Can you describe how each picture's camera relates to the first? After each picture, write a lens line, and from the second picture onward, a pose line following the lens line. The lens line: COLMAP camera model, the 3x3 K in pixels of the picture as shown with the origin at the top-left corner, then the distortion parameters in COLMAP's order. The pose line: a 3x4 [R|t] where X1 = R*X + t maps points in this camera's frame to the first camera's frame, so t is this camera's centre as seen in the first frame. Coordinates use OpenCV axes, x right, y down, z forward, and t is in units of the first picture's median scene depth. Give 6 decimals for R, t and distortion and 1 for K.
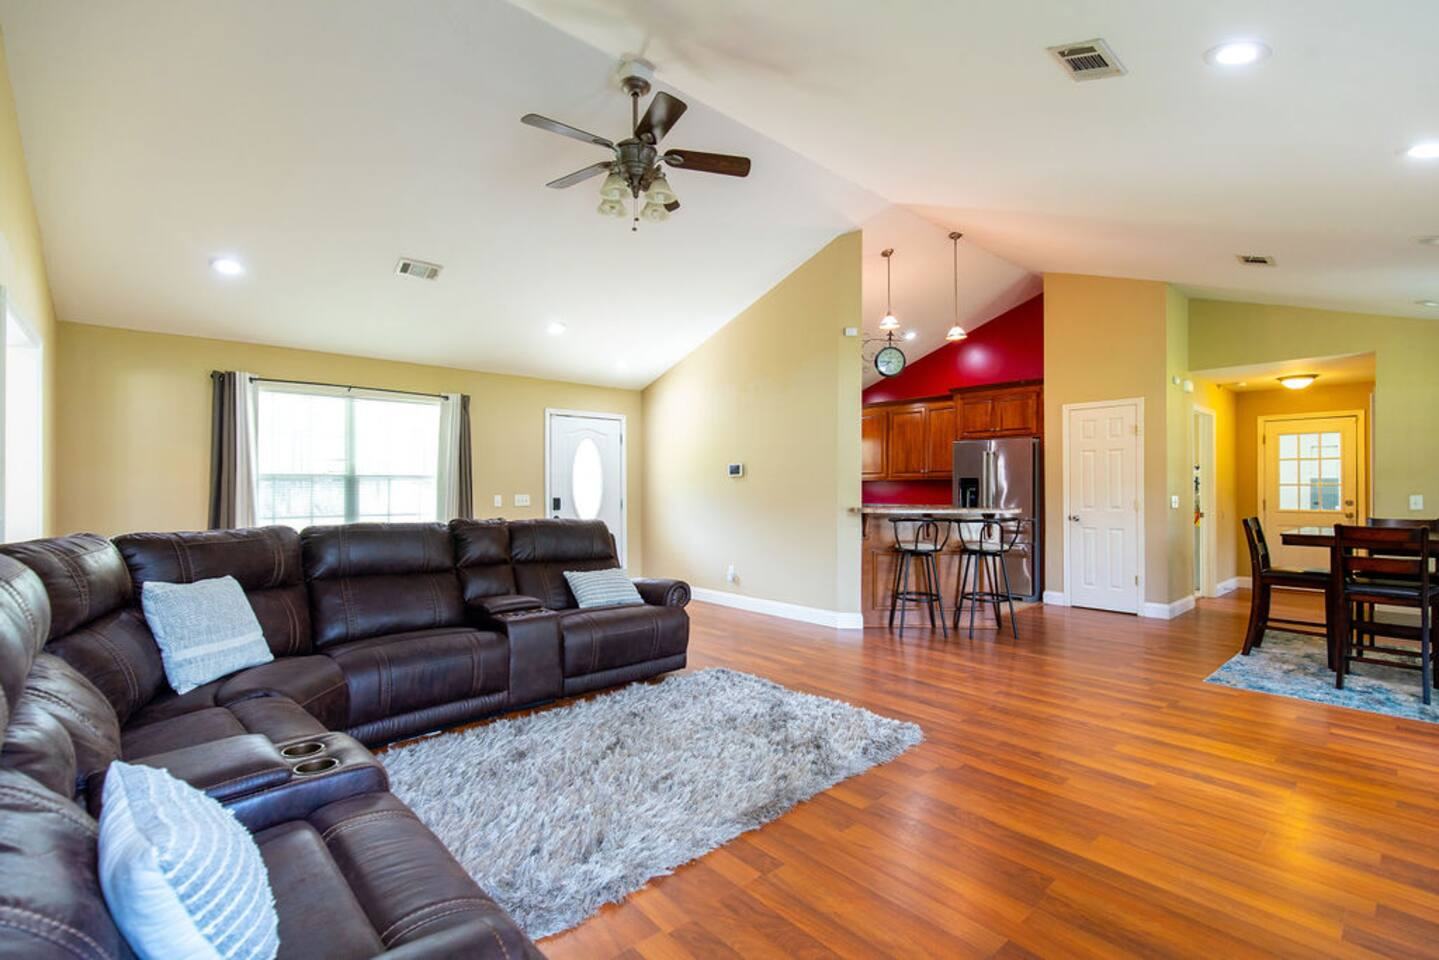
lens RADIAL K [[656.6, 0, 718.8], [0, 656.6, 480.9], [0, 0, 1]] dist [-0.003088, -0.000067]
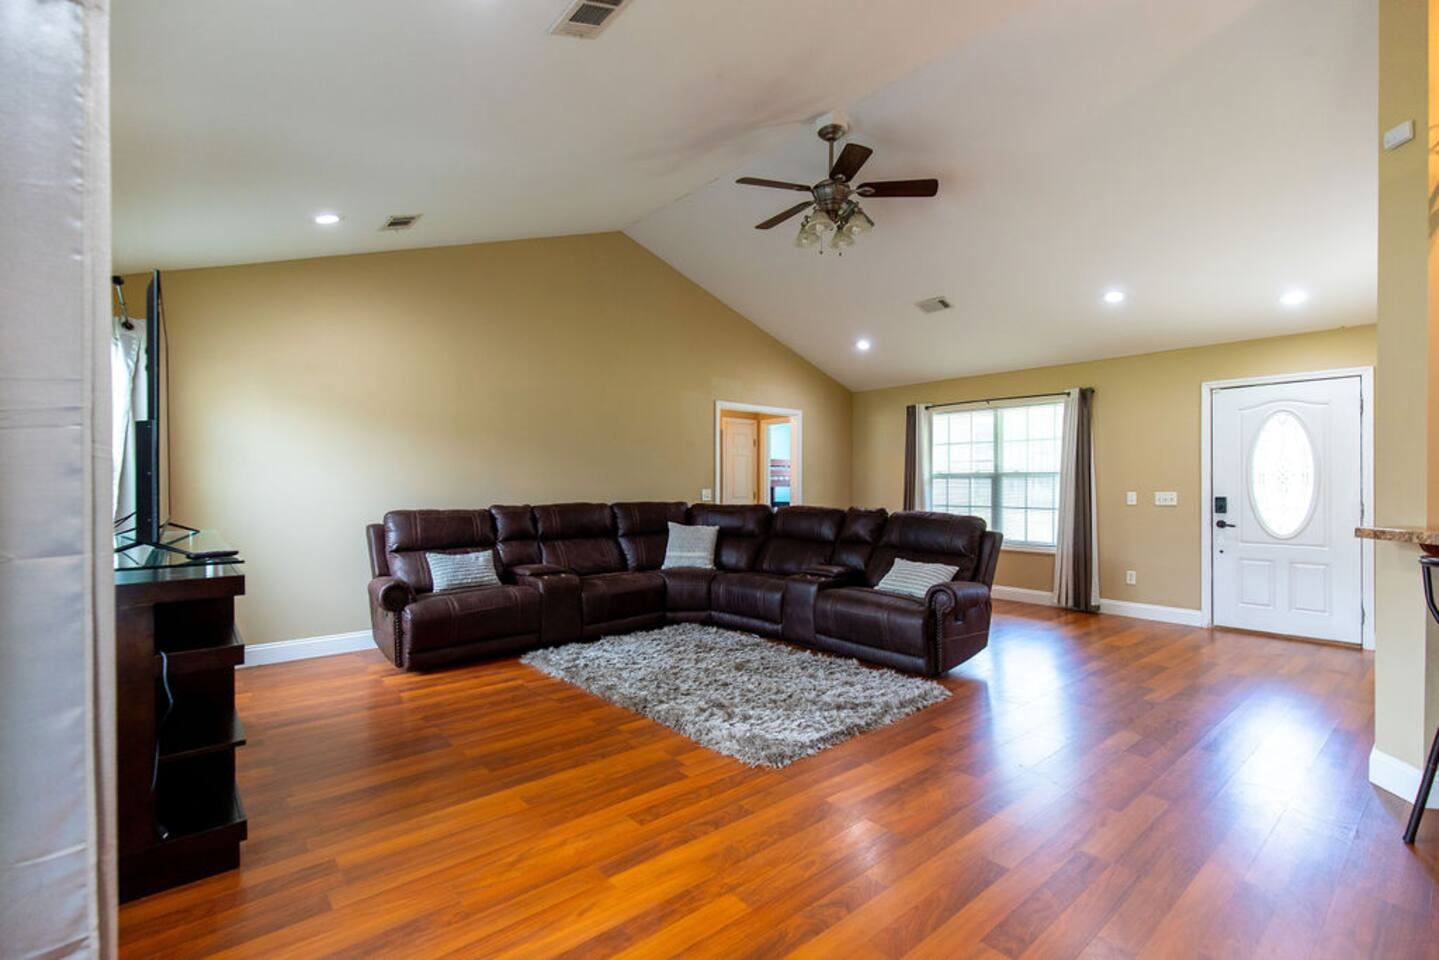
lens RADIAL K [[656.6, 0, 719.7], [0, 656.6, 483.8], [0, 0, 1]] dist [-0.003088, -0.000067]
pose [[-0.030472, 0.001413, -0.999535, 0.696199], [0.009919, 0.999950, 0.001111, 0.004704], [0.999486, -0.009881, -0.030485, 0.569482]]
